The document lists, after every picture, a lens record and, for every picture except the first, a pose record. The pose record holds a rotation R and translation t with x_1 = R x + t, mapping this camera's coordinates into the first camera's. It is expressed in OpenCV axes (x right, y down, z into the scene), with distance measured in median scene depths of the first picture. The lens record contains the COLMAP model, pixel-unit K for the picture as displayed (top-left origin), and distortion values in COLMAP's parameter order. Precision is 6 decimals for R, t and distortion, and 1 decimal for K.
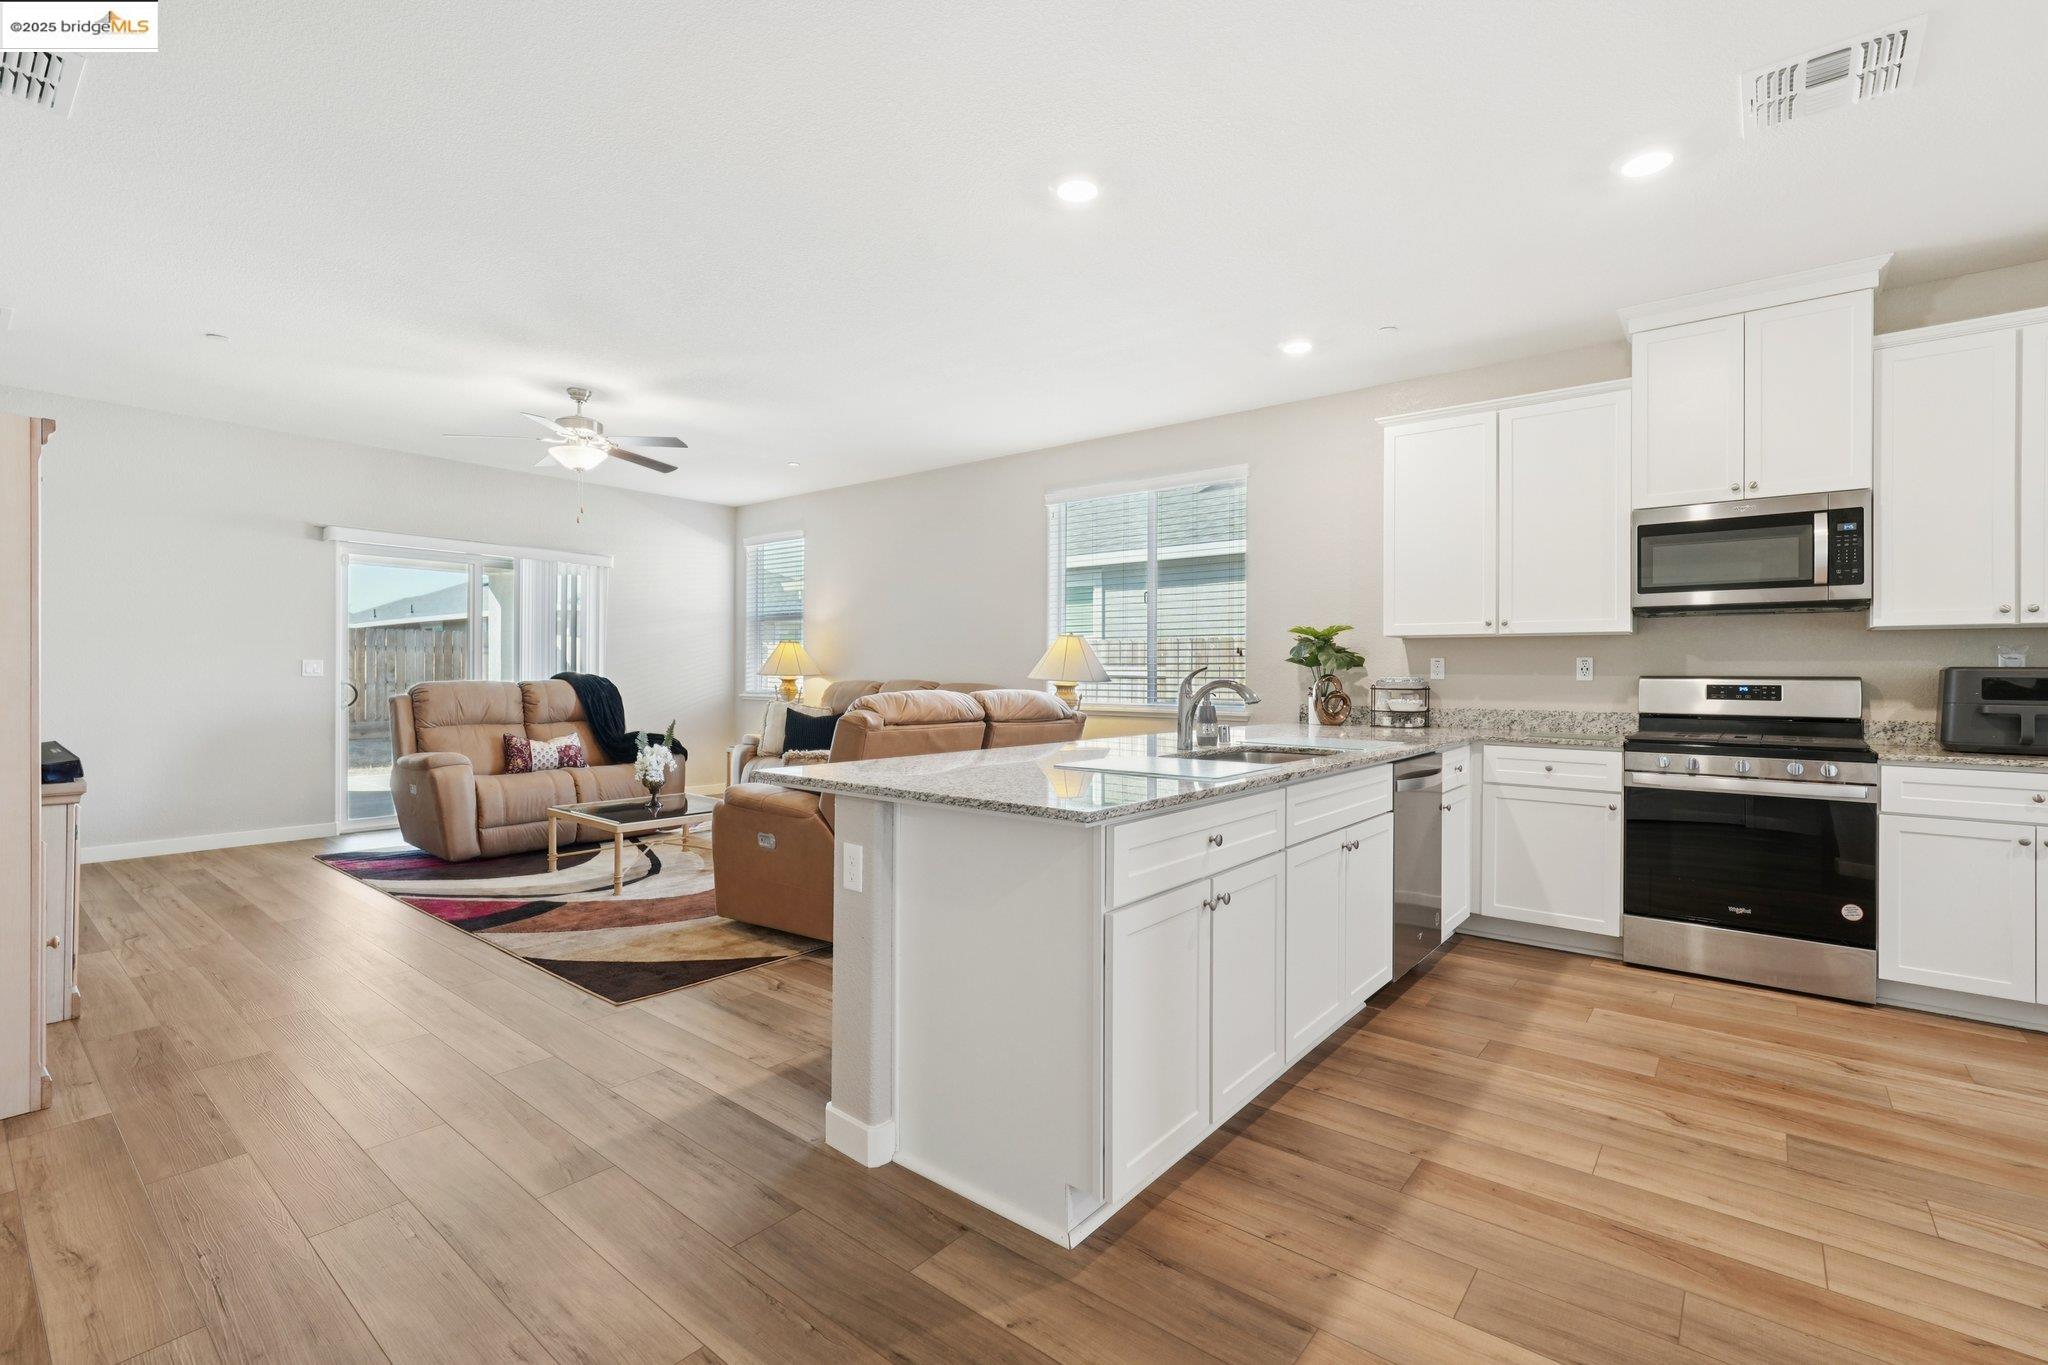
lens RADIAL K [[906.9, 0, 1028.1], [0, 906.9, 675.1], [0, 0, 1]] dist [-0.001491, 0.000969]
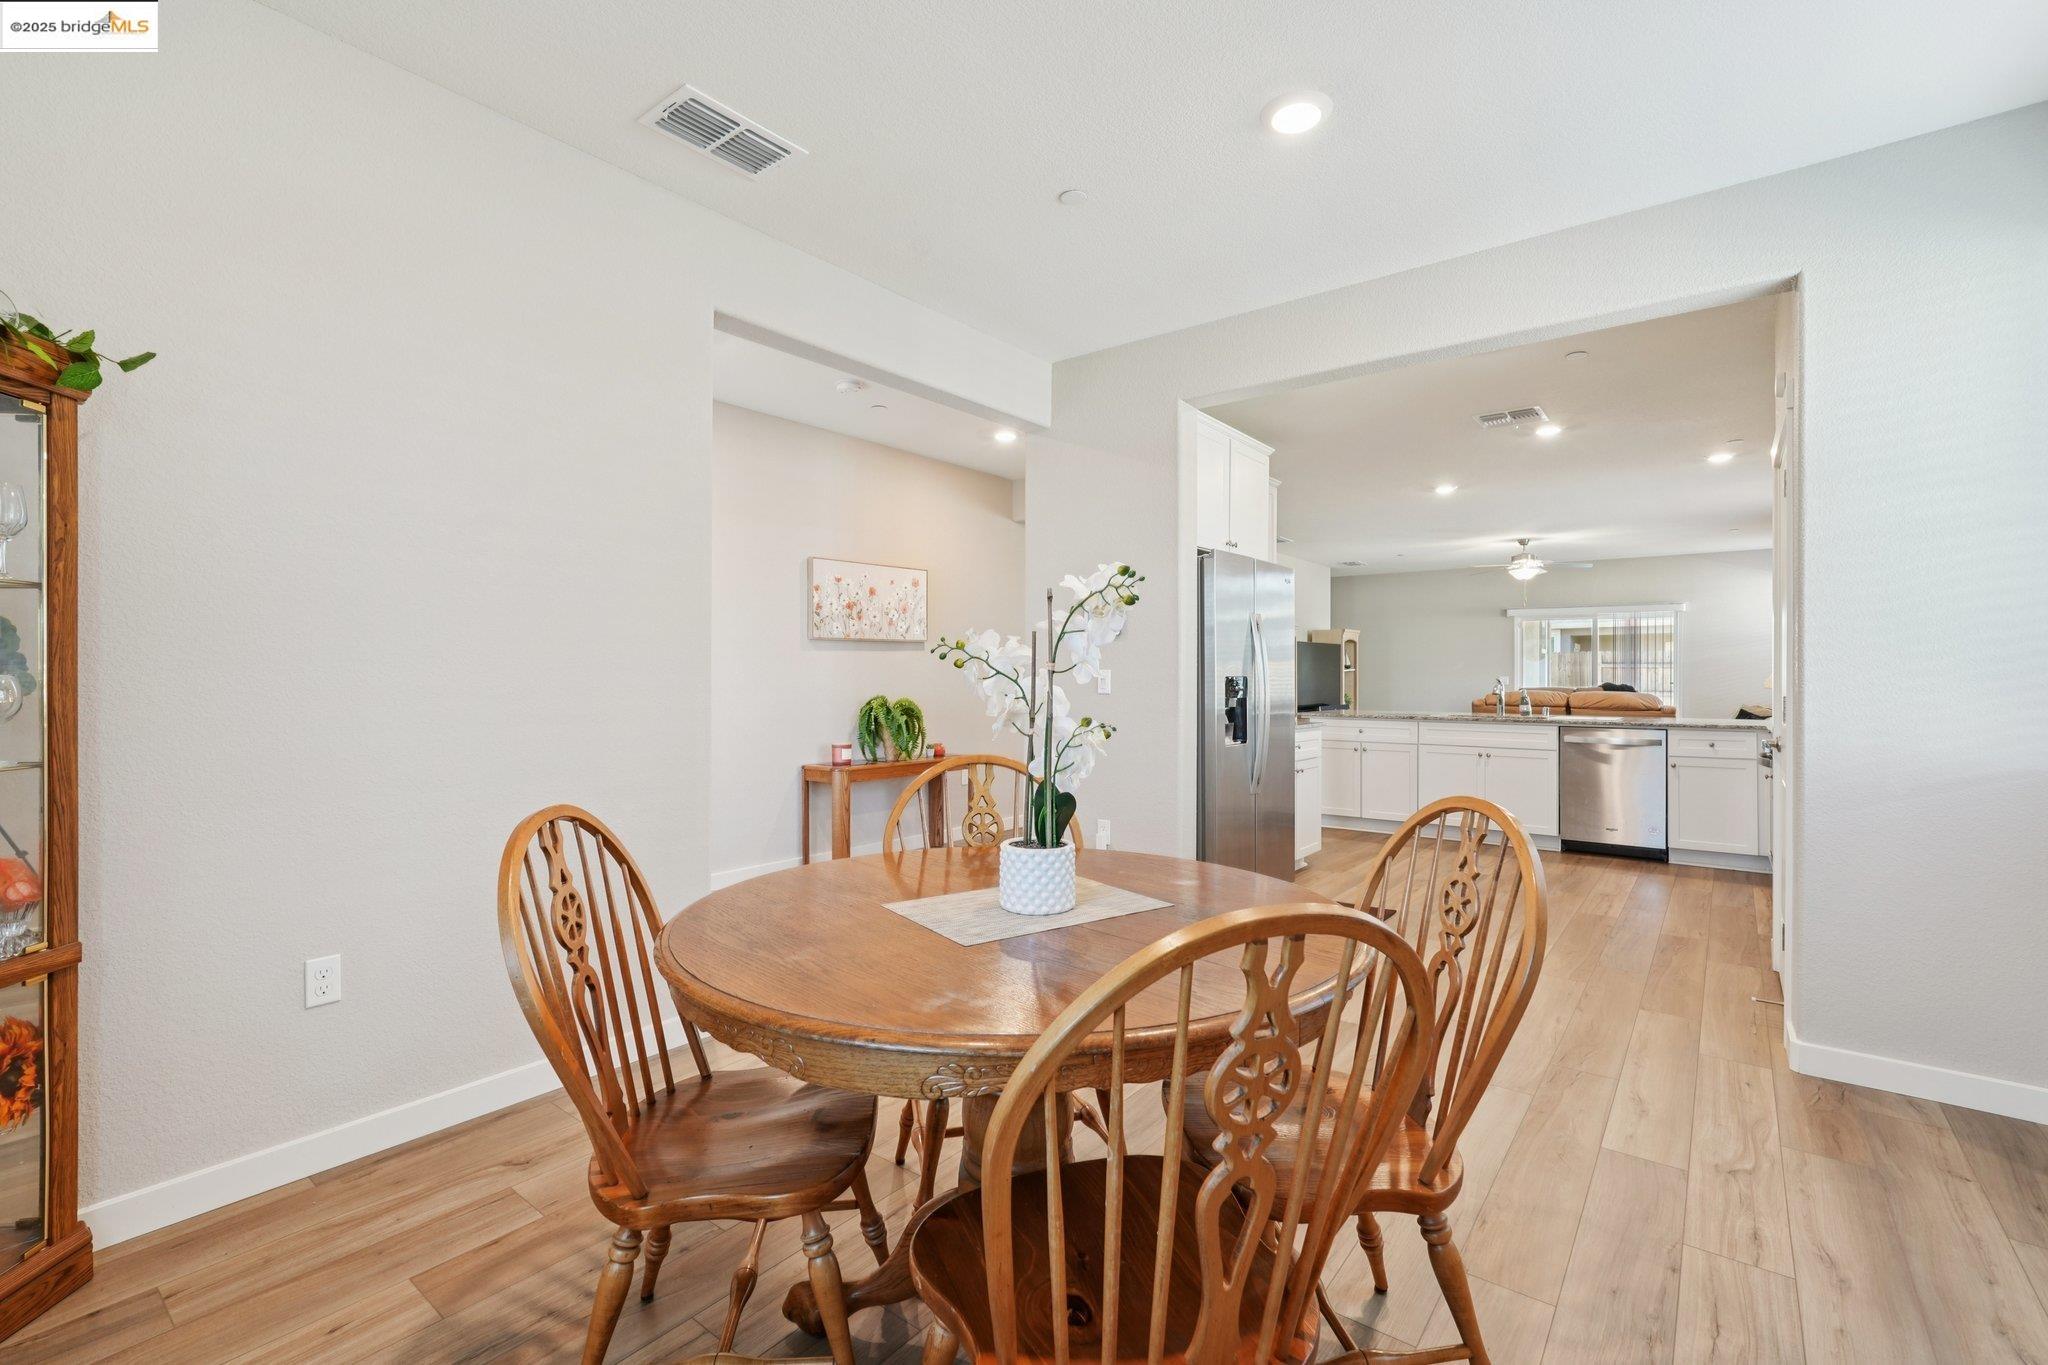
lens RADIAL K [[893.5, 0, 1024.4], [0, 893.5, 685.6], [0, 0, 1]] dist [-0.008930, 0.000704]
pose [[0.013681, 0.001982, -0.999904, 1.694718], [-0.007159, 0.999973, 0.001884, 0.009859], [0.999881, 0.007133, 0.013695, -0.131416]]
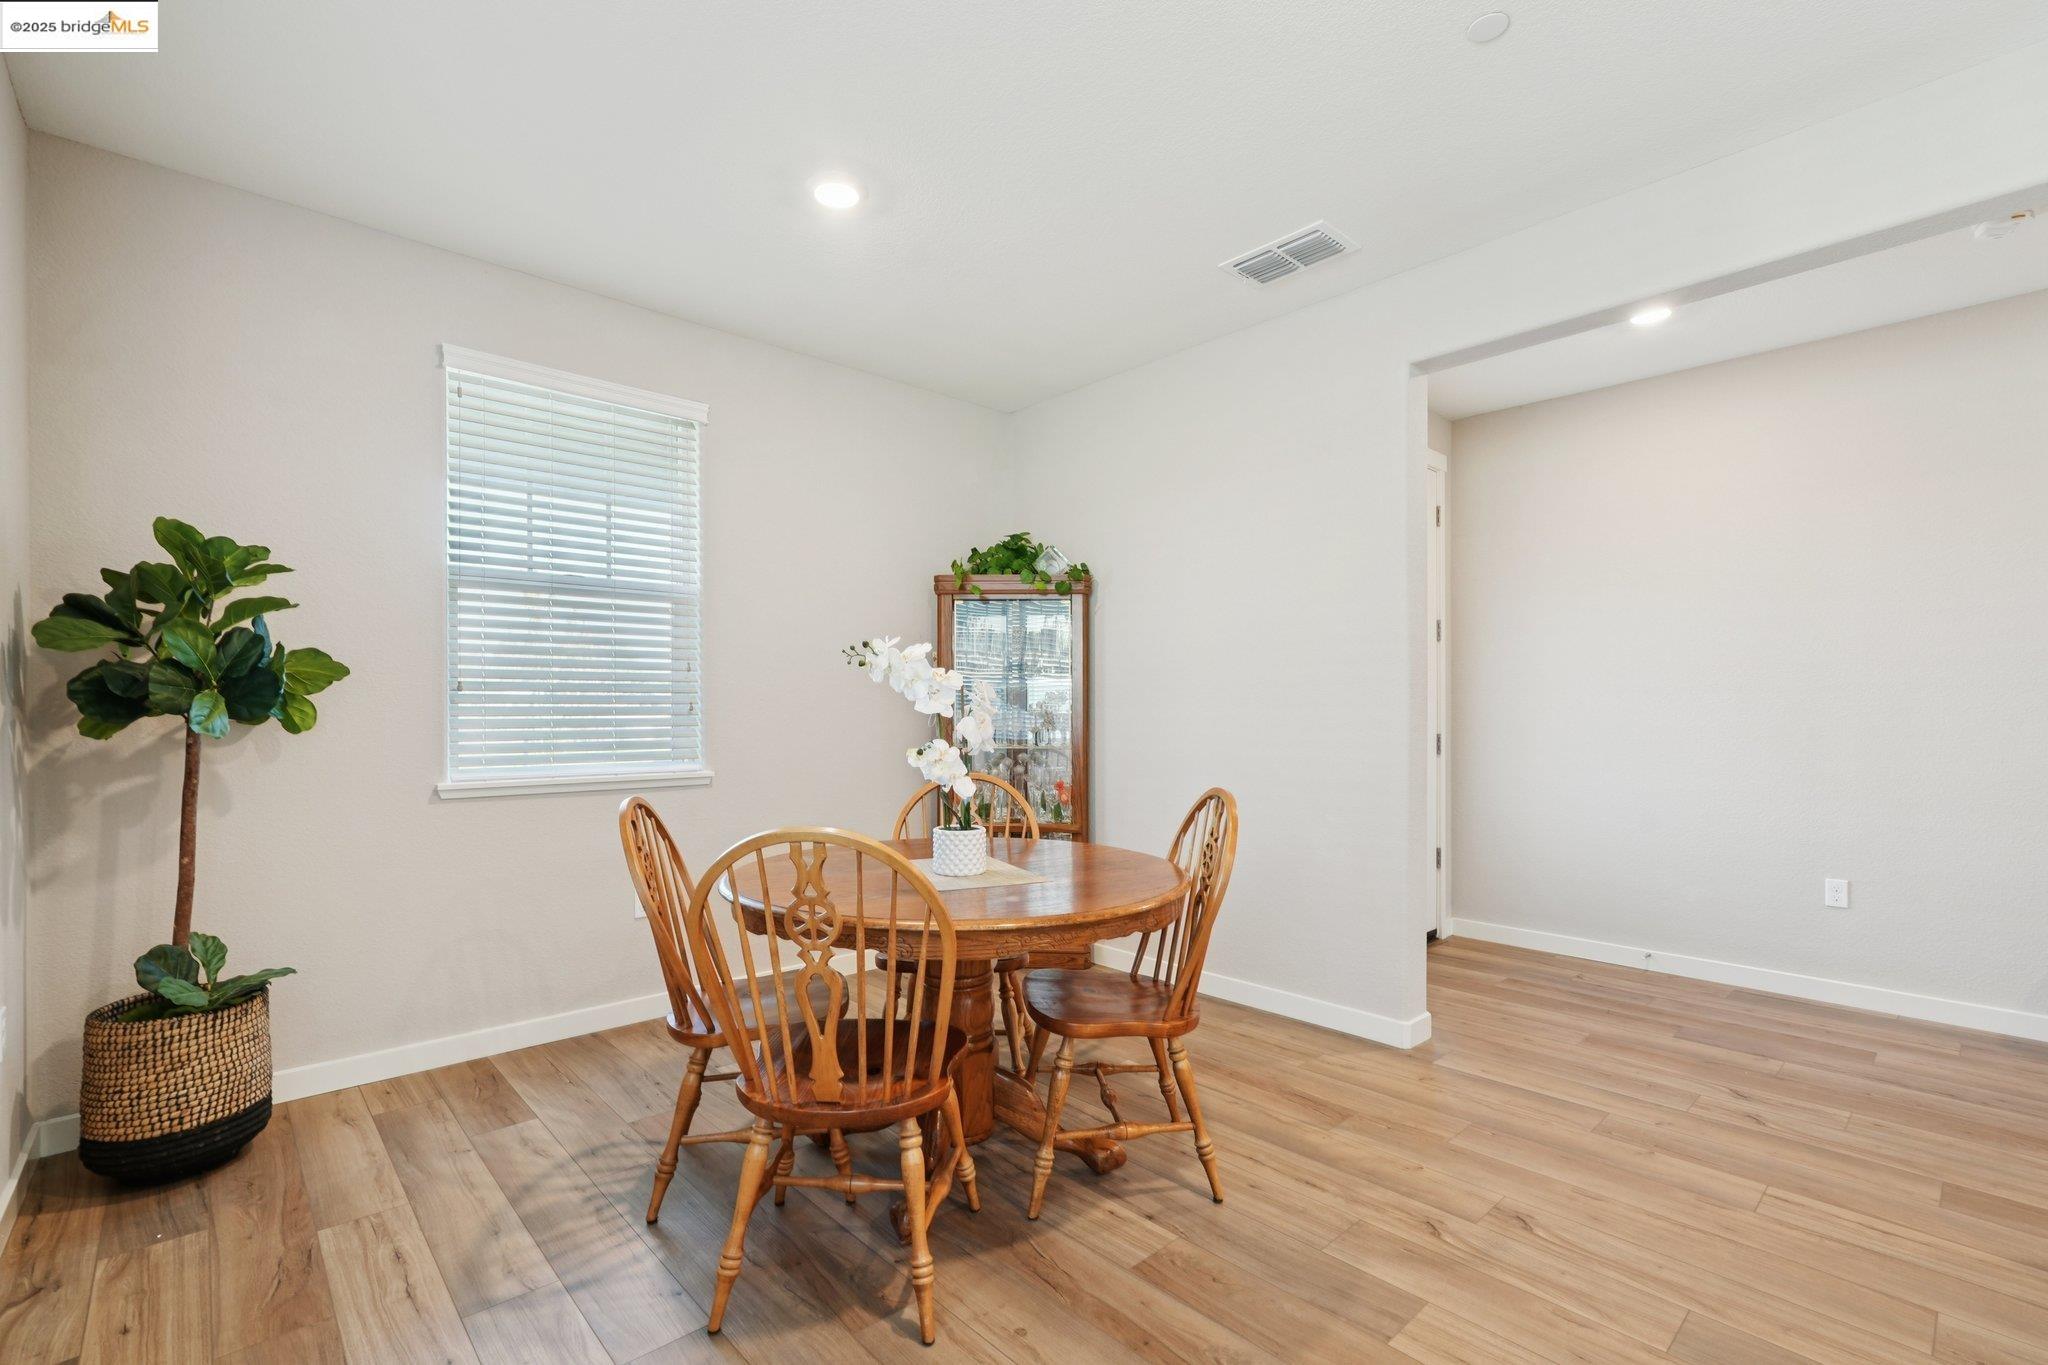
lens RADIAL K [[915.1, 0, 1028.6], [0, 915.1, 720.3], [0, 0, 1]] dist [-0.000366, 0.000207]
pose [[-0.988877, -0.011909, 0.148256, 1.202262], [-0.008662, 0.999709, 0.022531, -0.000291], [-0.148482, 0.020997, -0.988692, 0.418659]]
